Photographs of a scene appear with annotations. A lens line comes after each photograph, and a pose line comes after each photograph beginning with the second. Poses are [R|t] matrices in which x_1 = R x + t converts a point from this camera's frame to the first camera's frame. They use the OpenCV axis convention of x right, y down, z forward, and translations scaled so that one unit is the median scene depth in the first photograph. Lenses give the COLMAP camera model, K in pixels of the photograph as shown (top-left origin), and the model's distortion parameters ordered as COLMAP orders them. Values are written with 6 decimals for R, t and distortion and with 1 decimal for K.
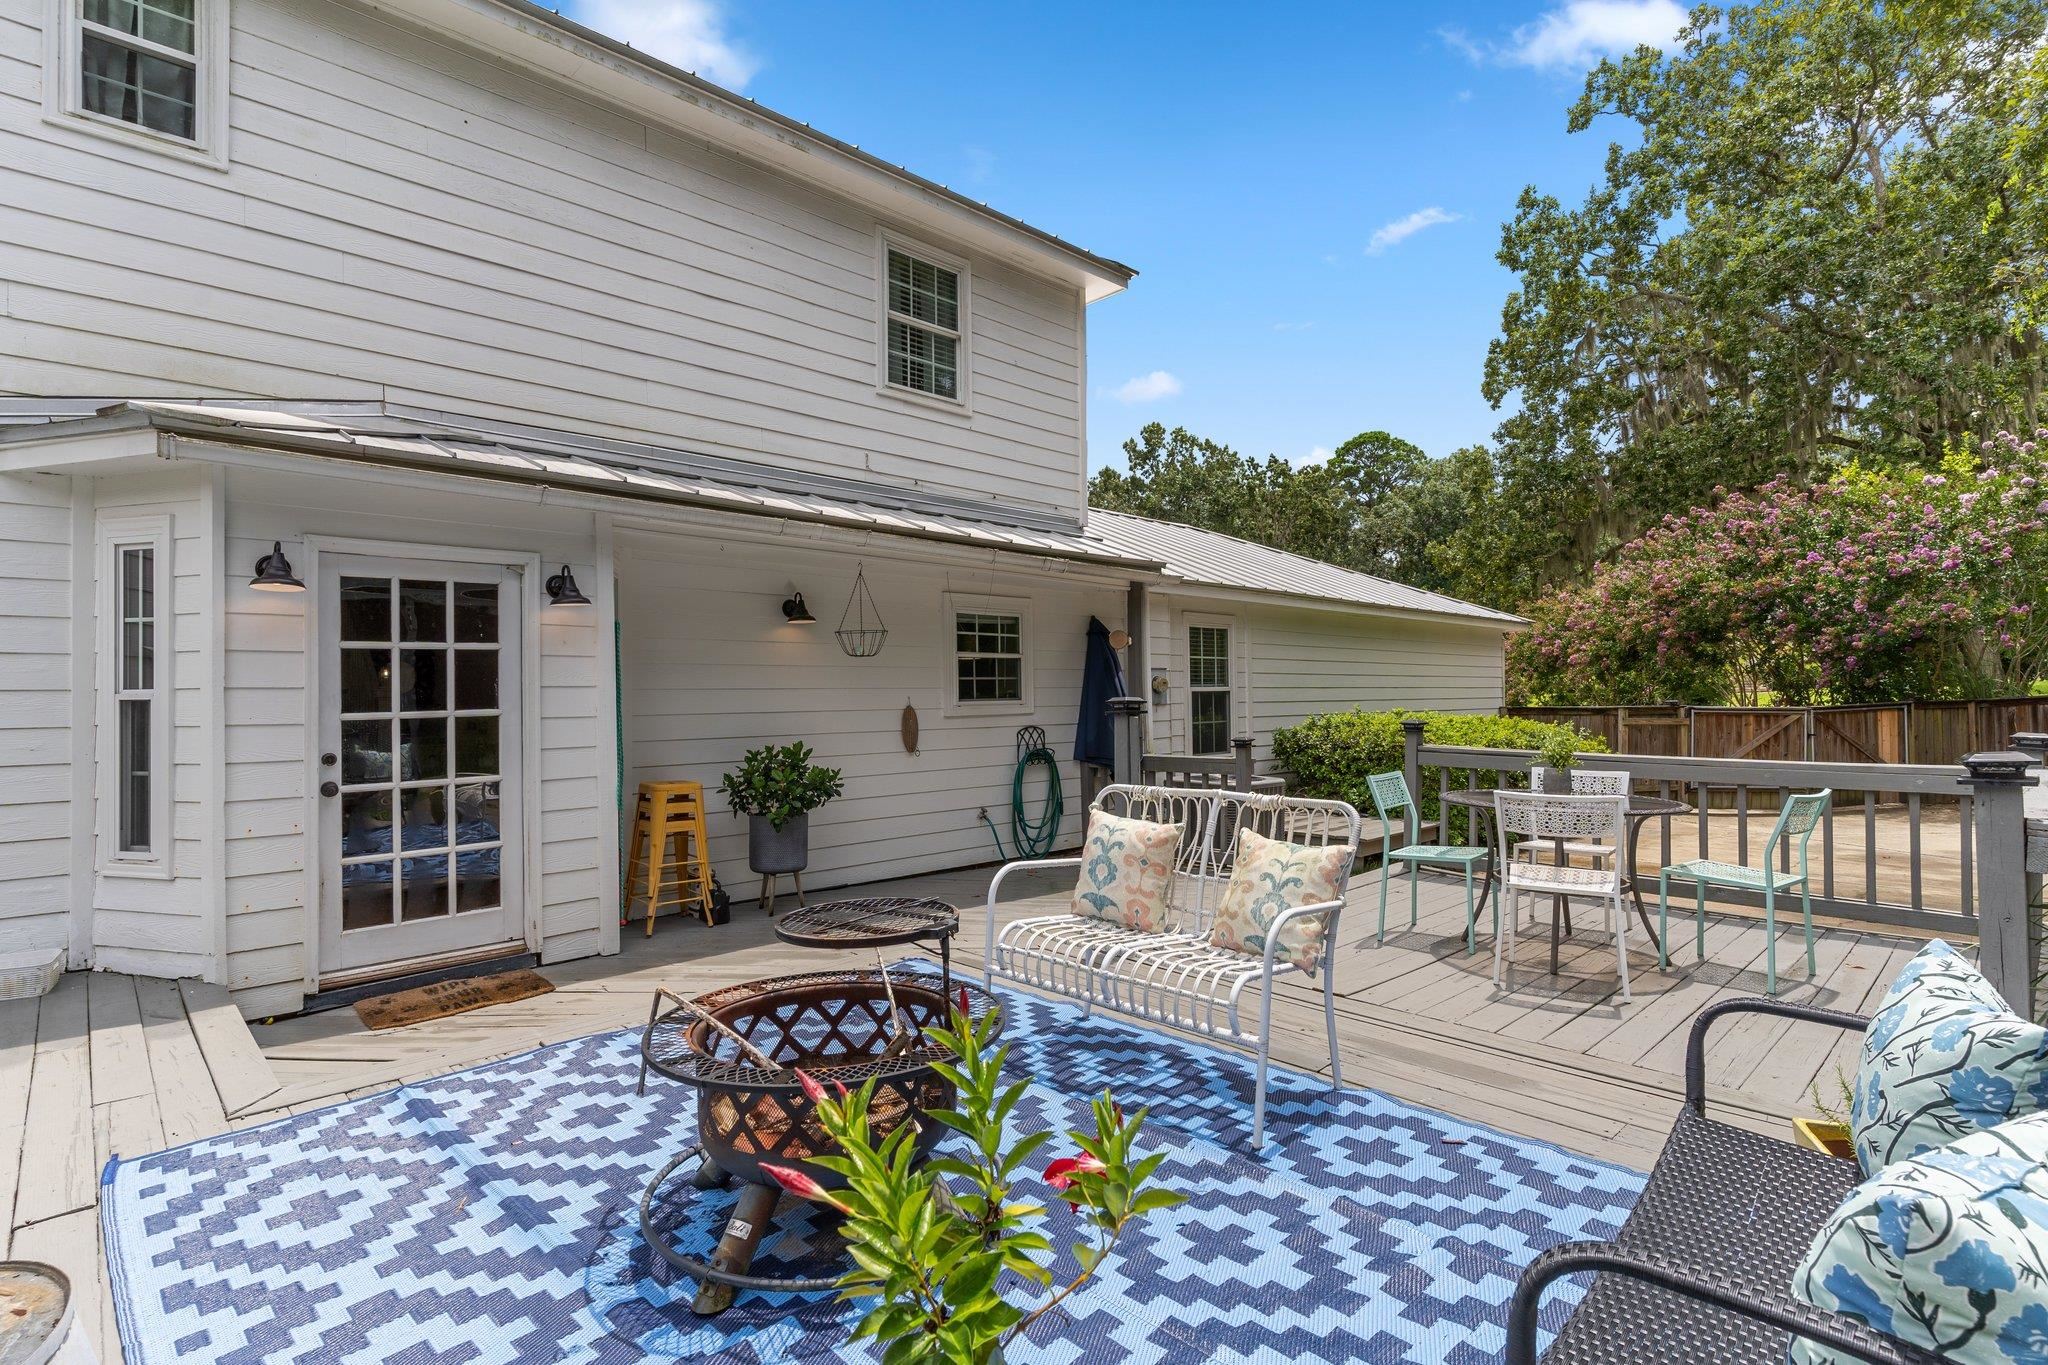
lens RADIAL K [[978.5, 0, 1015.6], [0, 978.5, 680.2], [0, 0, 1]] dist [0.006274, 0.000904]
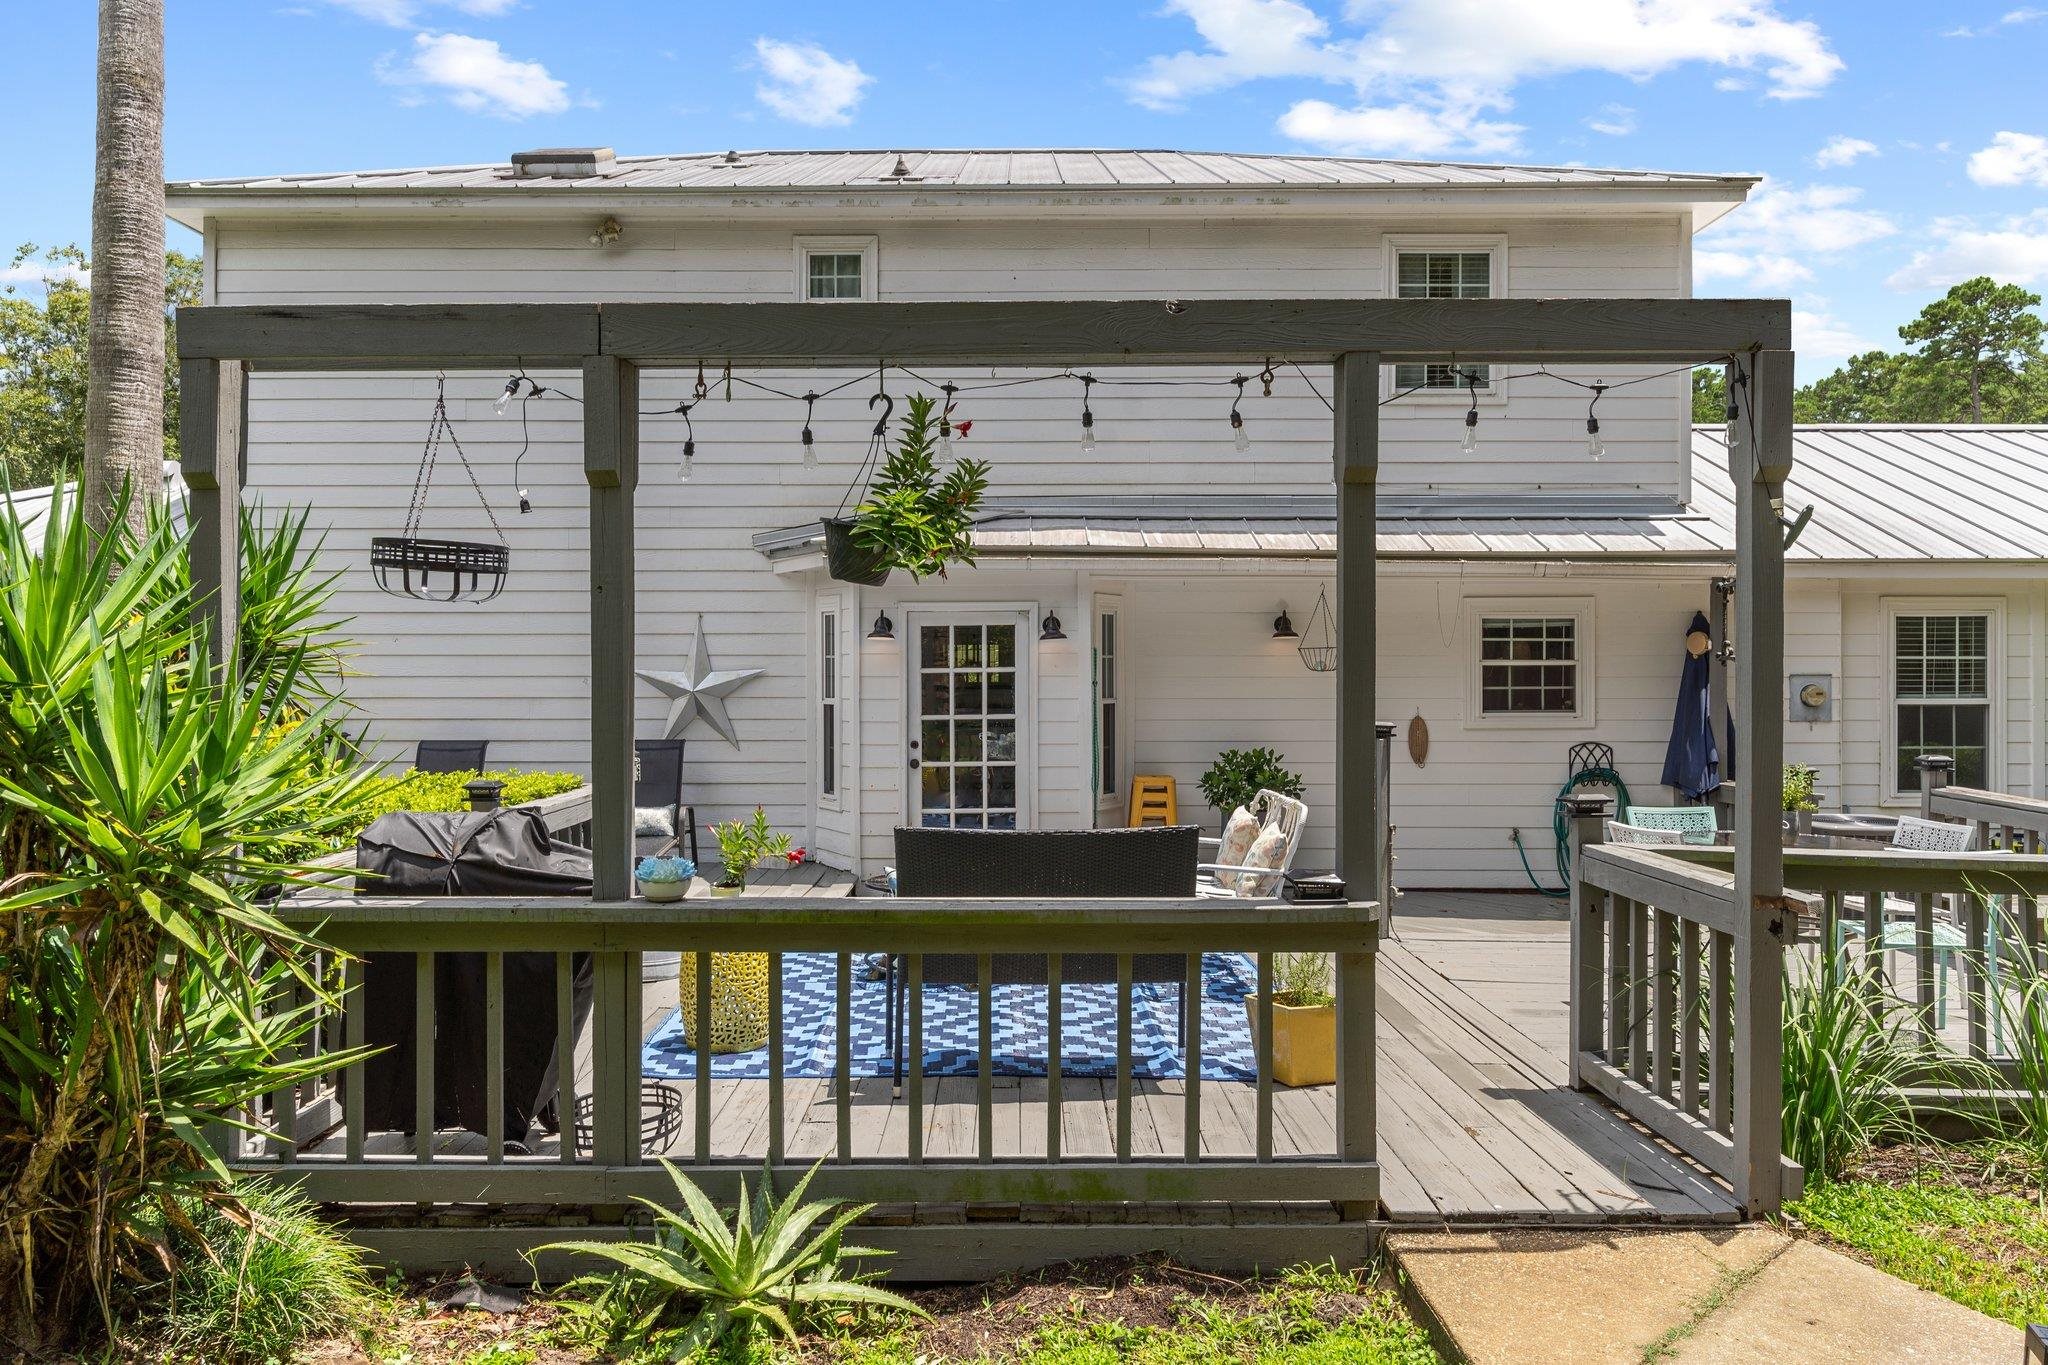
lens RADIAL K [[1465.0, 0, 1024.0], [0, 1465.0, 682.5], [0, 0, 1]] dist [0.007639, -0.000282]
pose [[0.726207, 0.014686, -0.687319, 0.548589], [0.002122, 0.999719, 0.023604, -0.038682], [0.687473, -0.018600, 0.725972, -0.302158]]
